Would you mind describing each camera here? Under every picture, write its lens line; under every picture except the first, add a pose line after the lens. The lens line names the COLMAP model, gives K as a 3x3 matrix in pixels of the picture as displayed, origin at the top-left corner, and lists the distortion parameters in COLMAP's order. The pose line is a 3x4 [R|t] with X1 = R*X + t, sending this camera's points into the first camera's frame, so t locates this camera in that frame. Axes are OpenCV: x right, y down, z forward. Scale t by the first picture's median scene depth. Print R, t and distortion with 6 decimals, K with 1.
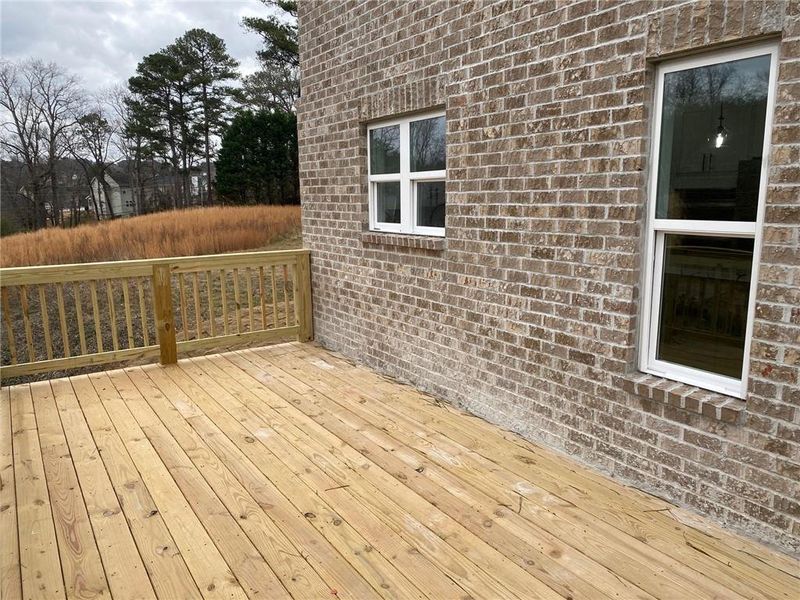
lens RADIAL K [[596.9, 0, 393.2], [0, 596.9, 305.1], [0, 0, 1]] dist [0.059178, -0.082183]
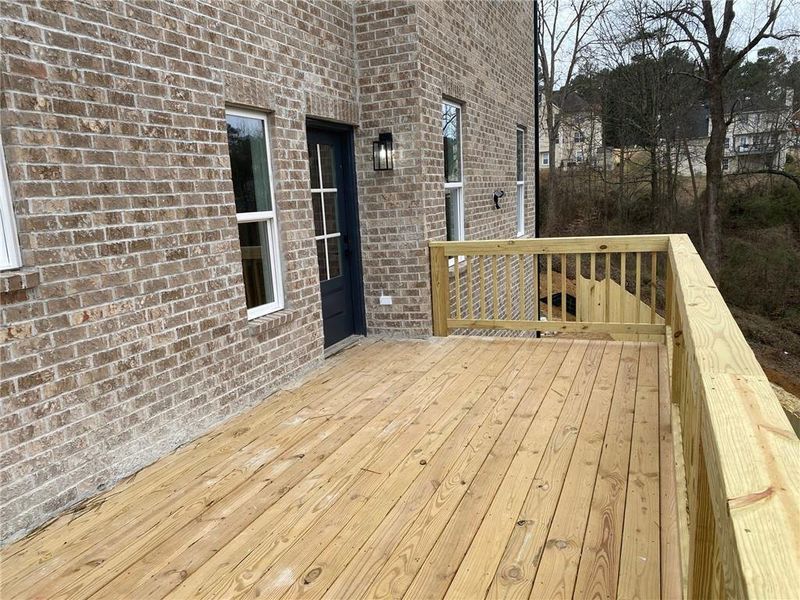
lens RADIAL K [[596.9, 0, 393.2], [0, 596.9, 305.1], [0, 0, 1]] dist [0.059178, -0.082183]
pose [[-0.555925, -0.108494, 0.824121, -0.817904], [0.214057, 0.939322, 0.268056, -0.199733], [-0.803198, 0.325428, -0.498969, 1.227990]]
